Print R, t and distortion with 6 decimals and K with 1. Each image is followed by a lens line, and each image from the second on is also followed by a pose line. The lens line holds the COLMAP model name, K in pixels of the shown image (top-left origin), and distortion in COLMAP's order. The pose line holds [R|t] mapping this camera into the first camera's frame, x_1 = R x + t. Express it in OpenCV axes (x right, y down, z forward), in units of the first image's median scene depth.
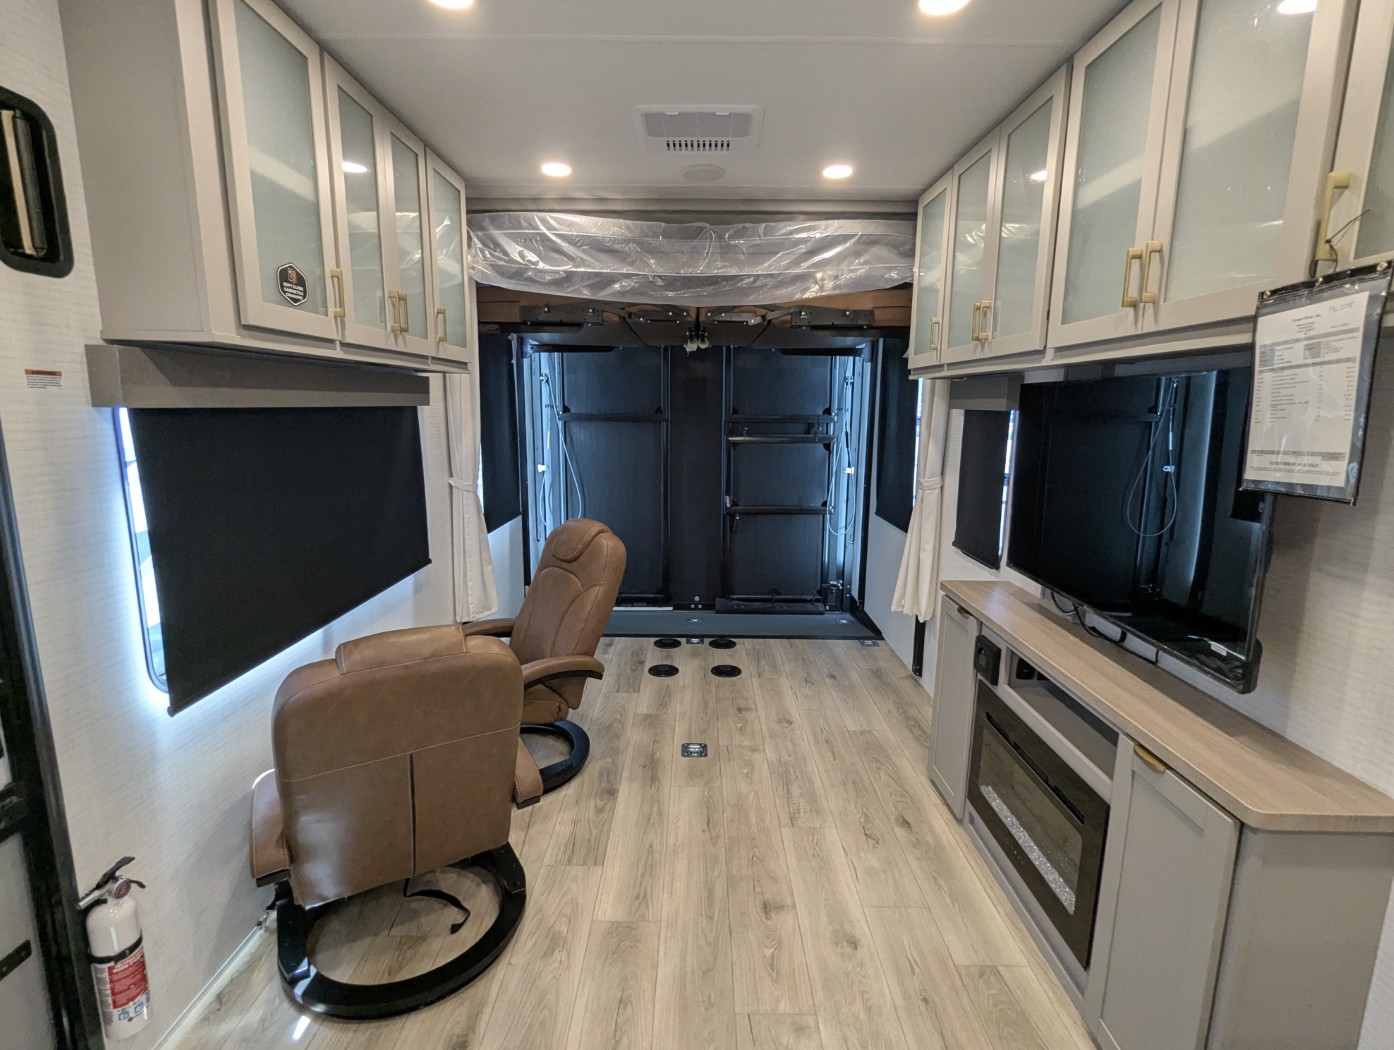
lens RADIAL K [[662.6, 0, 683.0], [0, 662.6, 528.4], [0, 0, 1]] dist [-0.003961, 0.002257]
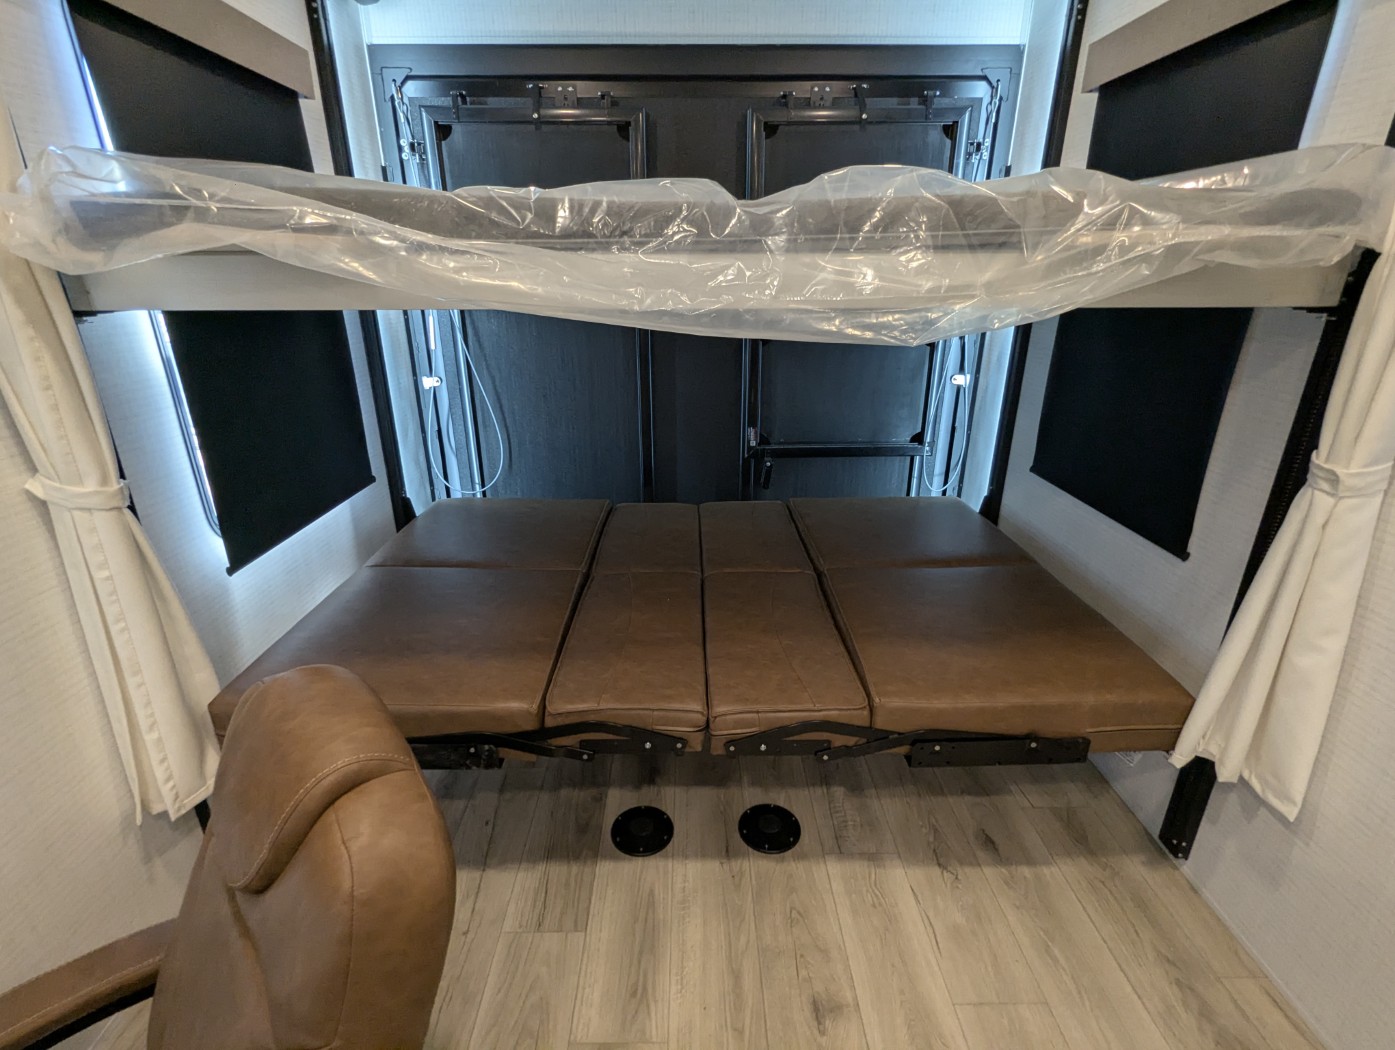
lens RADIAL K [[663.0, 0, 698.9], [0, 663.0, 512.1], [0, 0, 1]] dist [-0.003961, 0.002257]
pose [[0.999610, -0.024129, 0.014080, 0.003874], [0.021382, 0.985164, 0.170278, -0.066647], [-0.017979, -0.169911, 0.985295, 0.369217]]
